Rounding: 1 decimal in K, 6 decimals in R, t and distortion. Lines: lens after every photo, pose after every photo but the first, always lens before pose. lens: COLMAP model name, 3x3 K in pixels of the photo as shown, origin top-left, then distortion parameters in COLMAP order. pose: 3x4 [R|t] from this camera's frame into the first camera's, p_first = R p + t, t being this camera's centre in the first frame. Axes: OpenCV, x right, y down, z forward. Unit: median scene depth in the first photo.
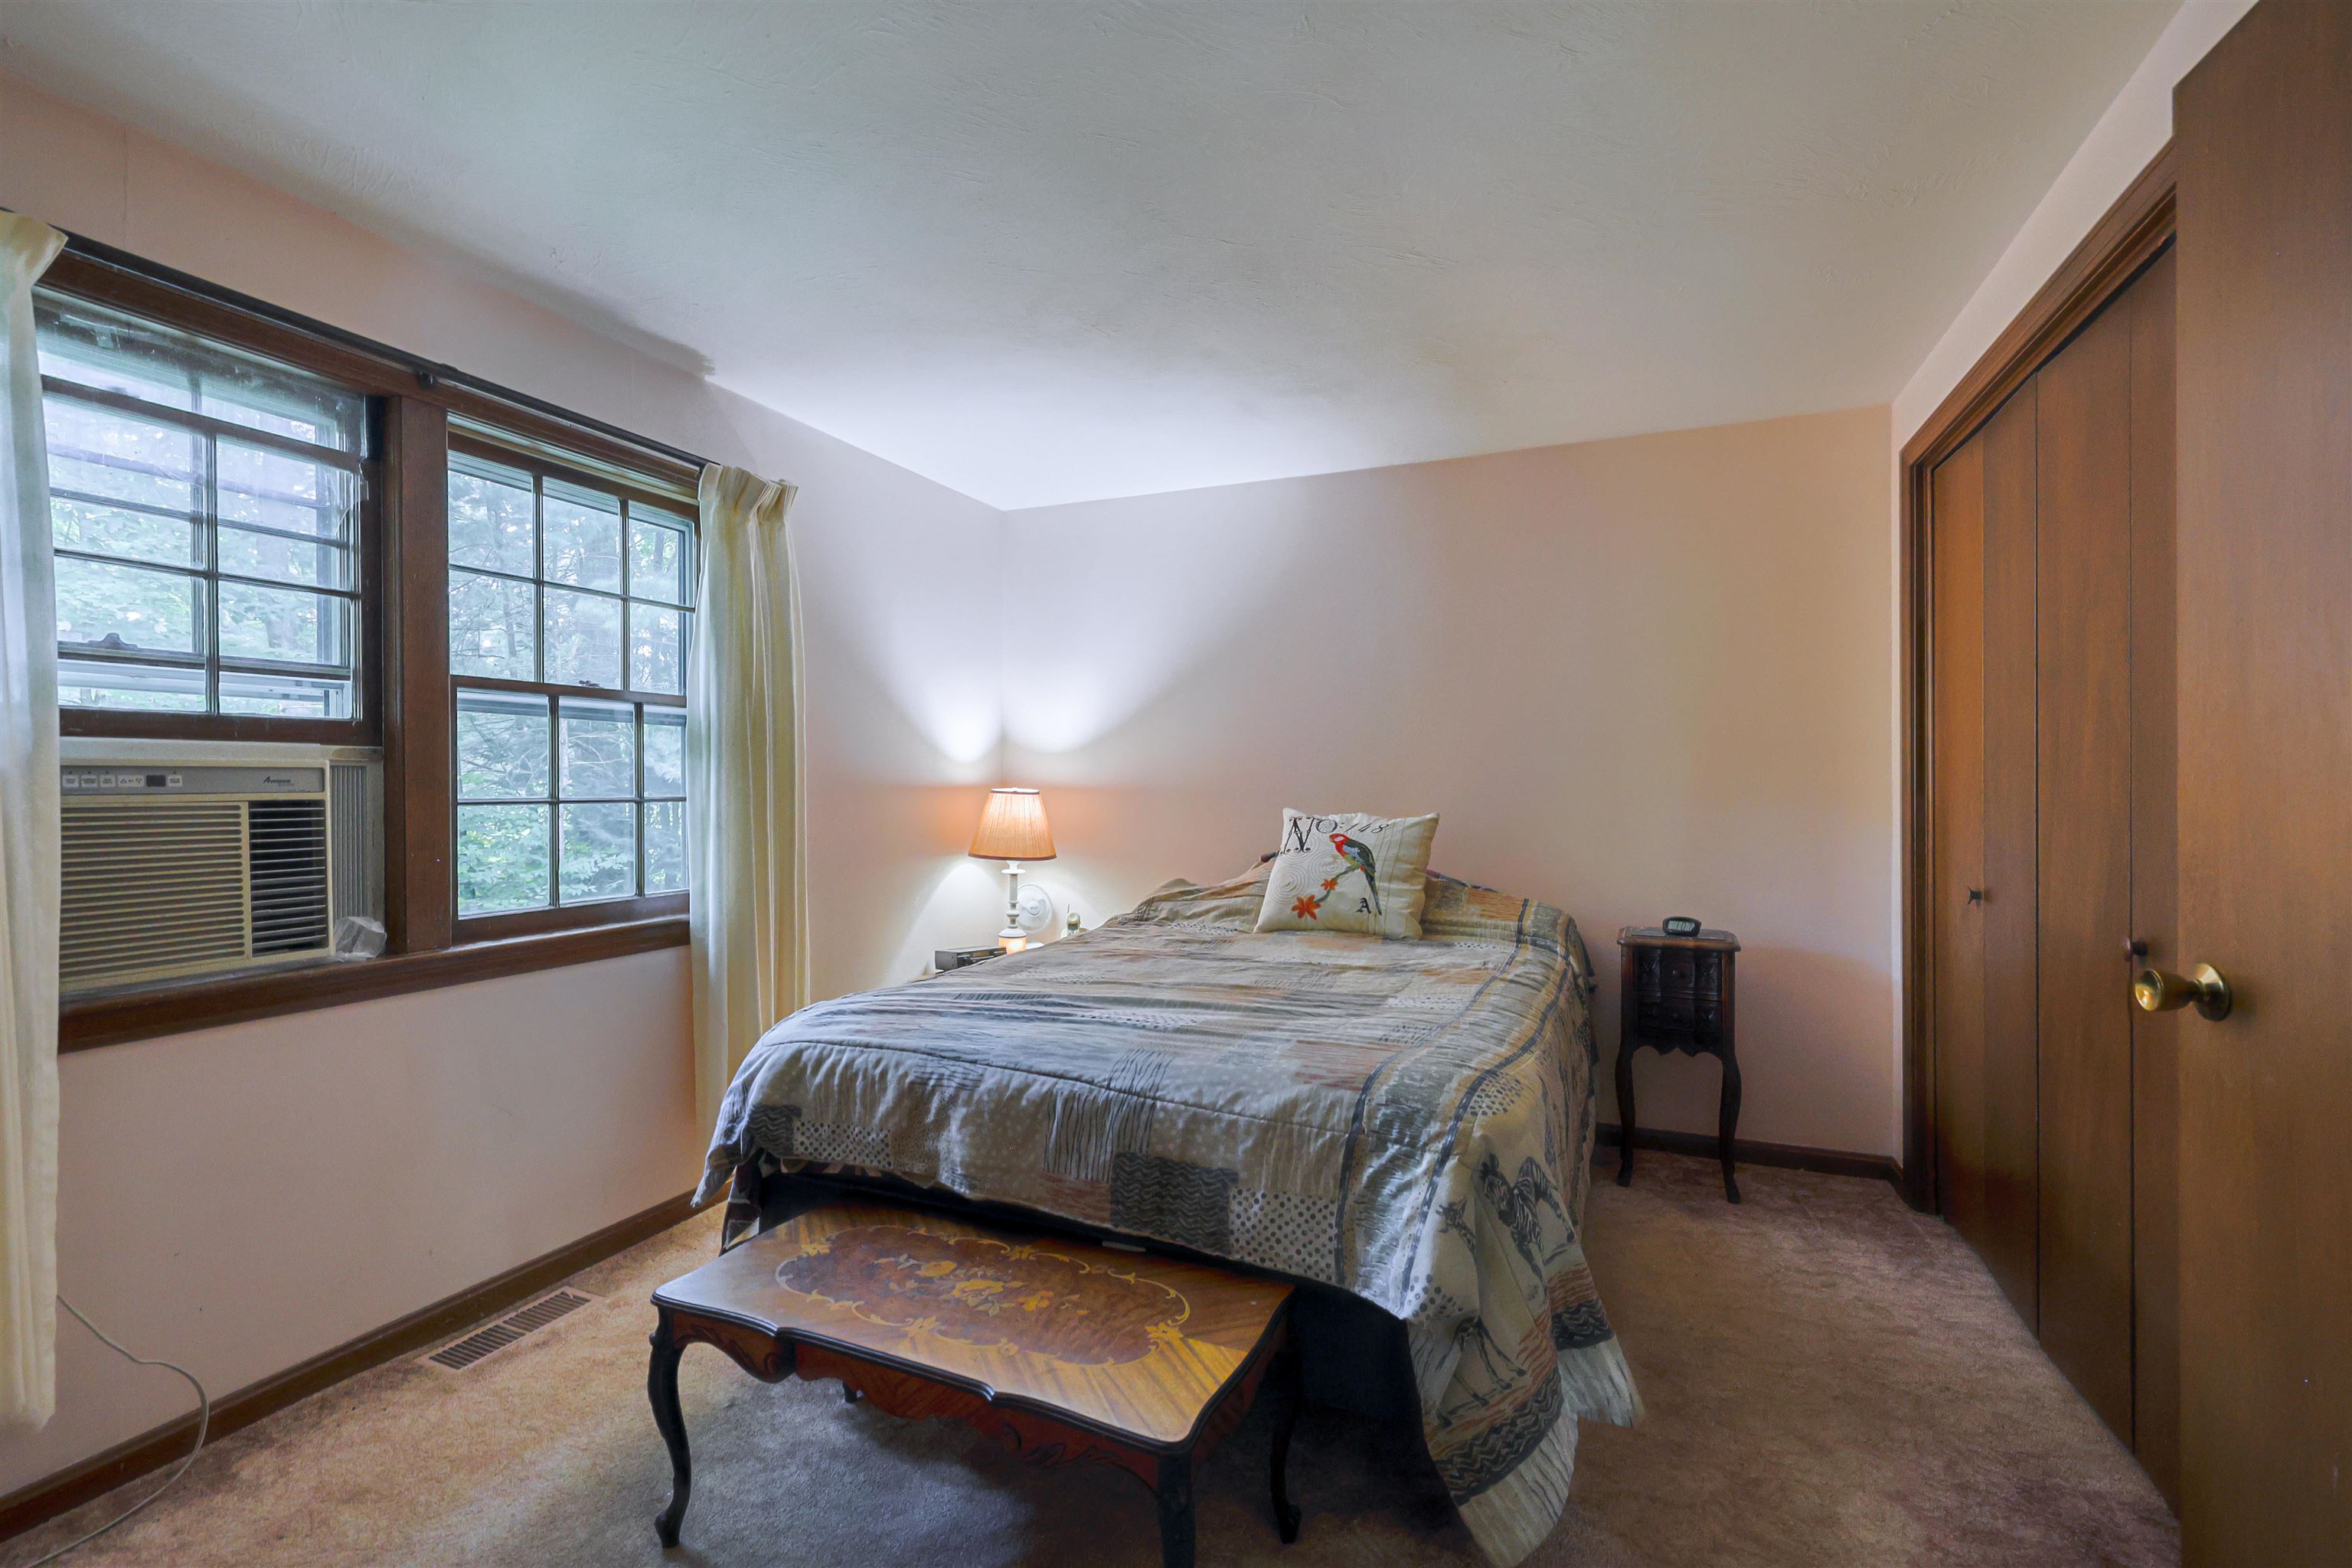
lens RADIAL K [[1014.9, 0, 1169.2], [0, 1014.9, 783.9], [0, 0, 1]] dist [0.001286, -0.000663]
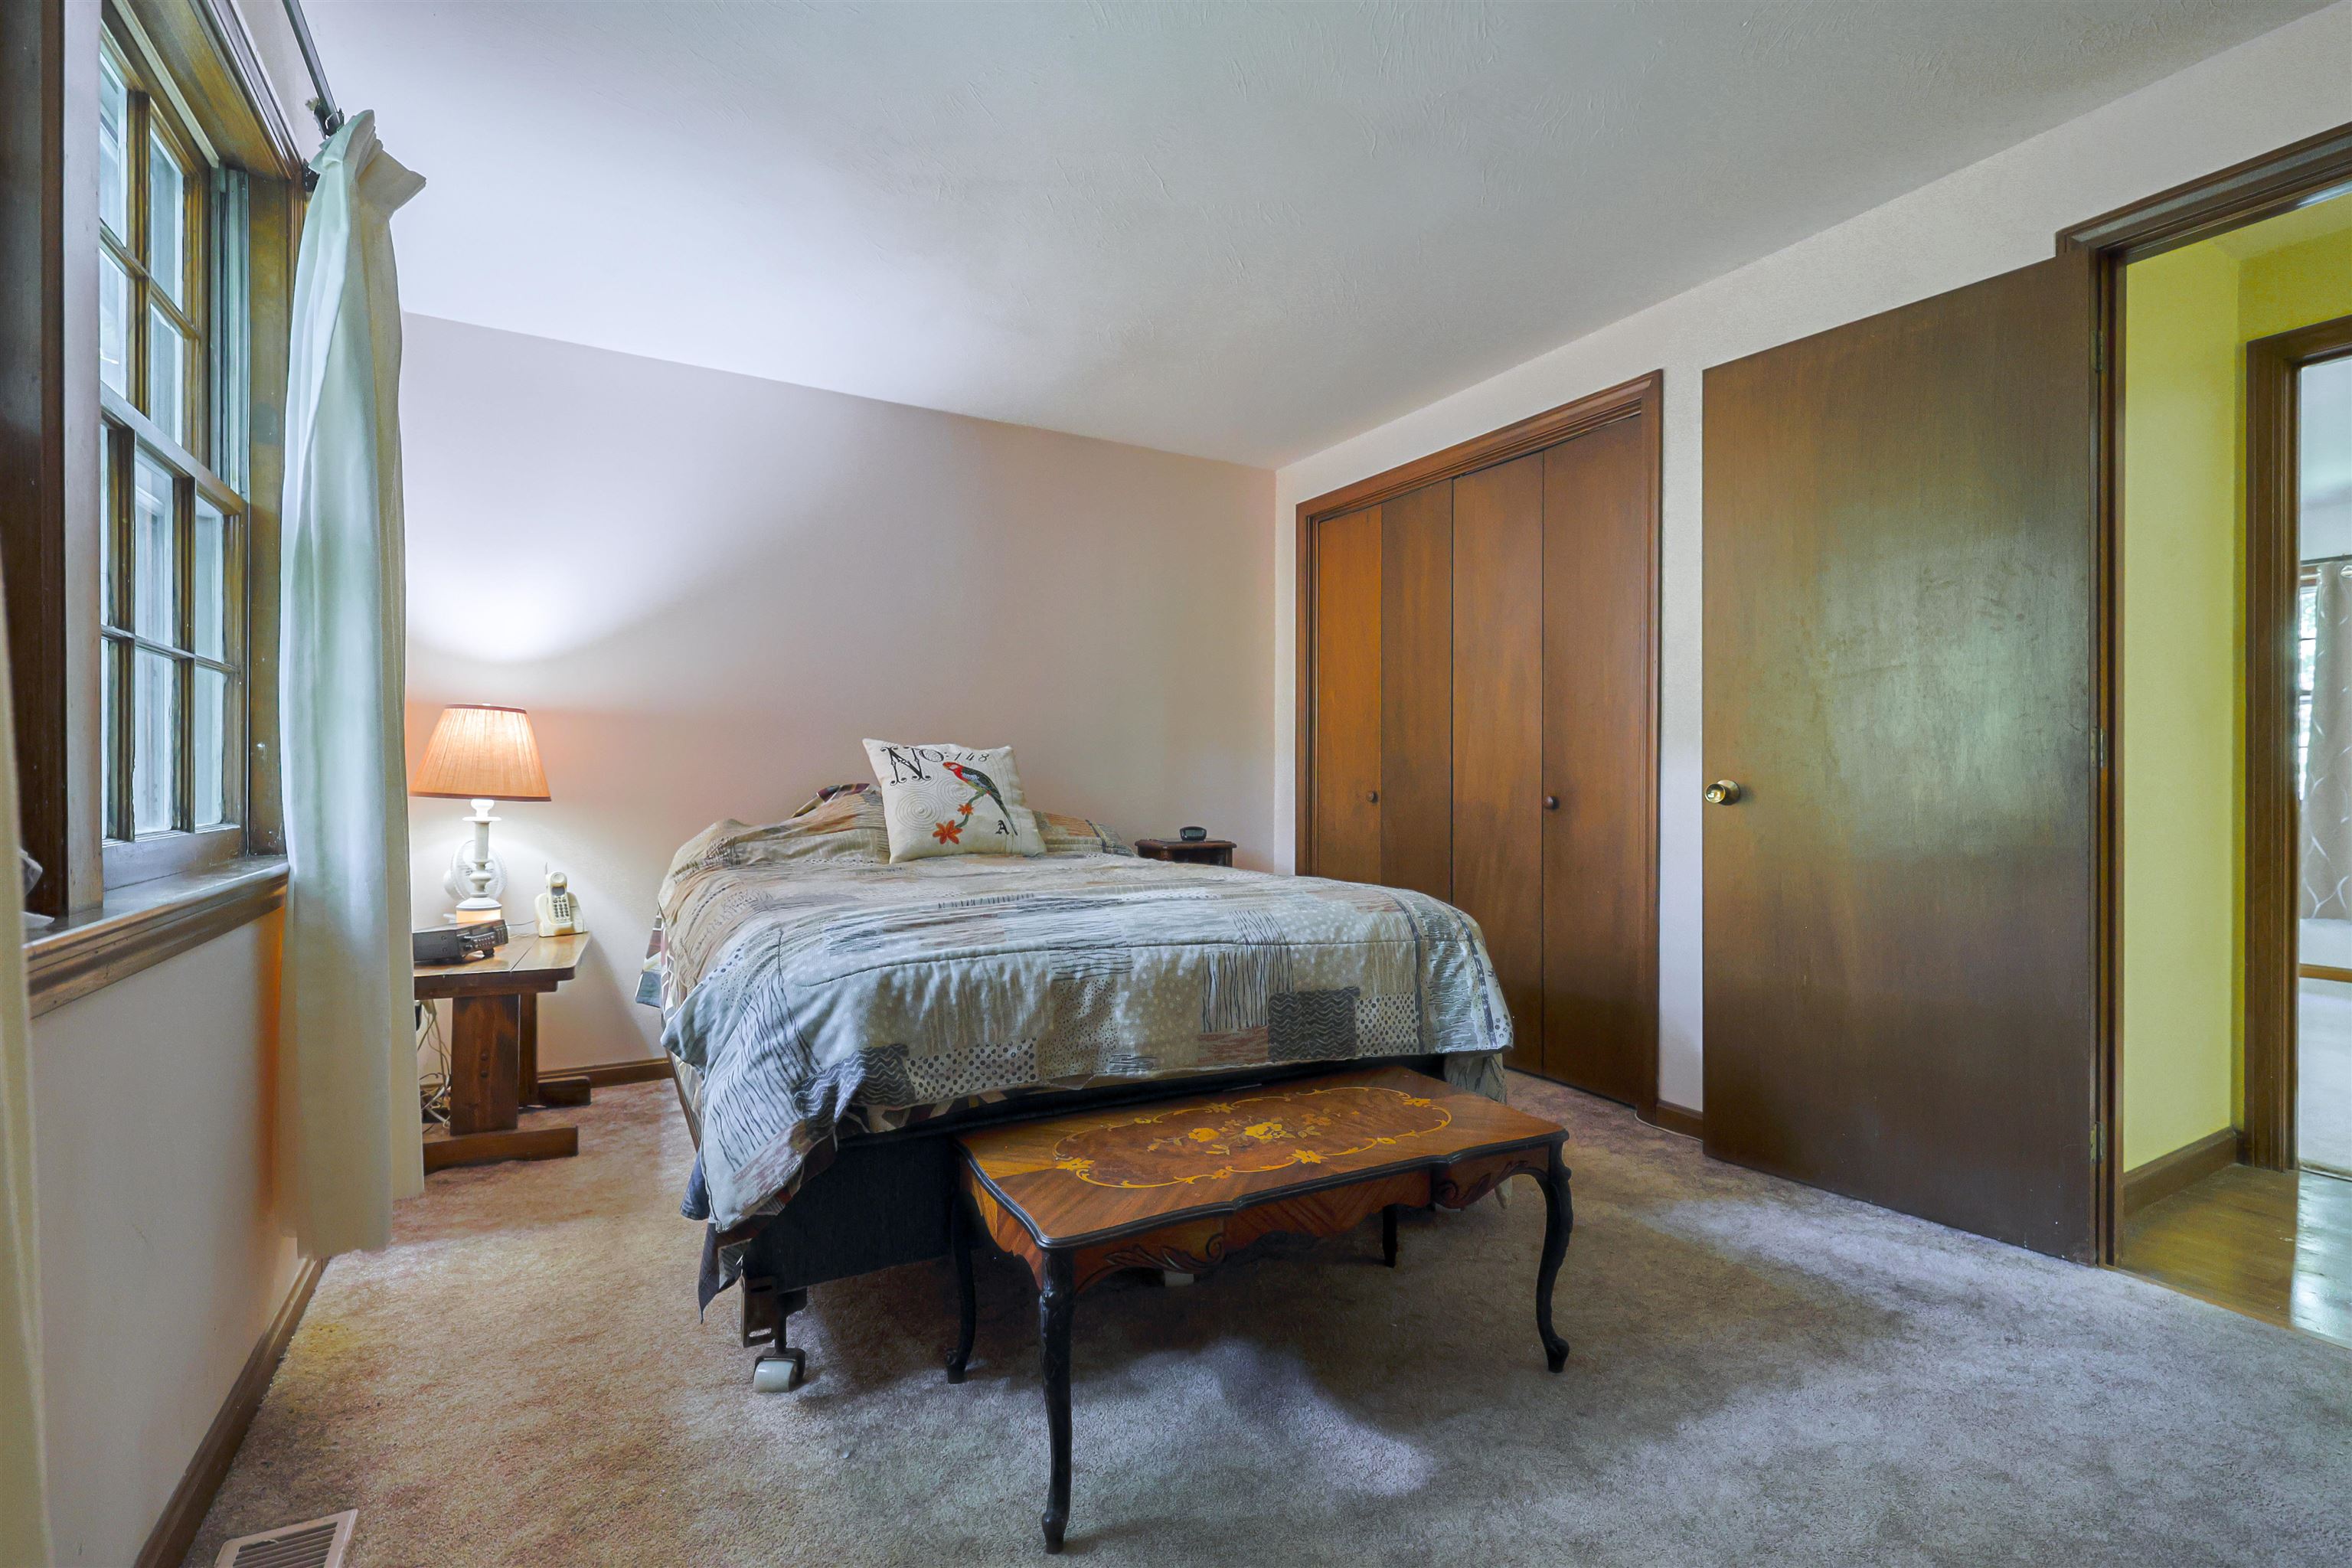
lens RADIAL K [[1014.9, 0, 1169.2], [0, 1014.9, 783.9], [0, 0, 1]] dist [0.001286, -0.000663]
pose [[0.625046, -0.000706, 0.780587, -0.915458], [-0.008407, 0.999936, 0.007636, 0.114997], [-0.780542, -0.011335, 0.625000, 0.368328]]
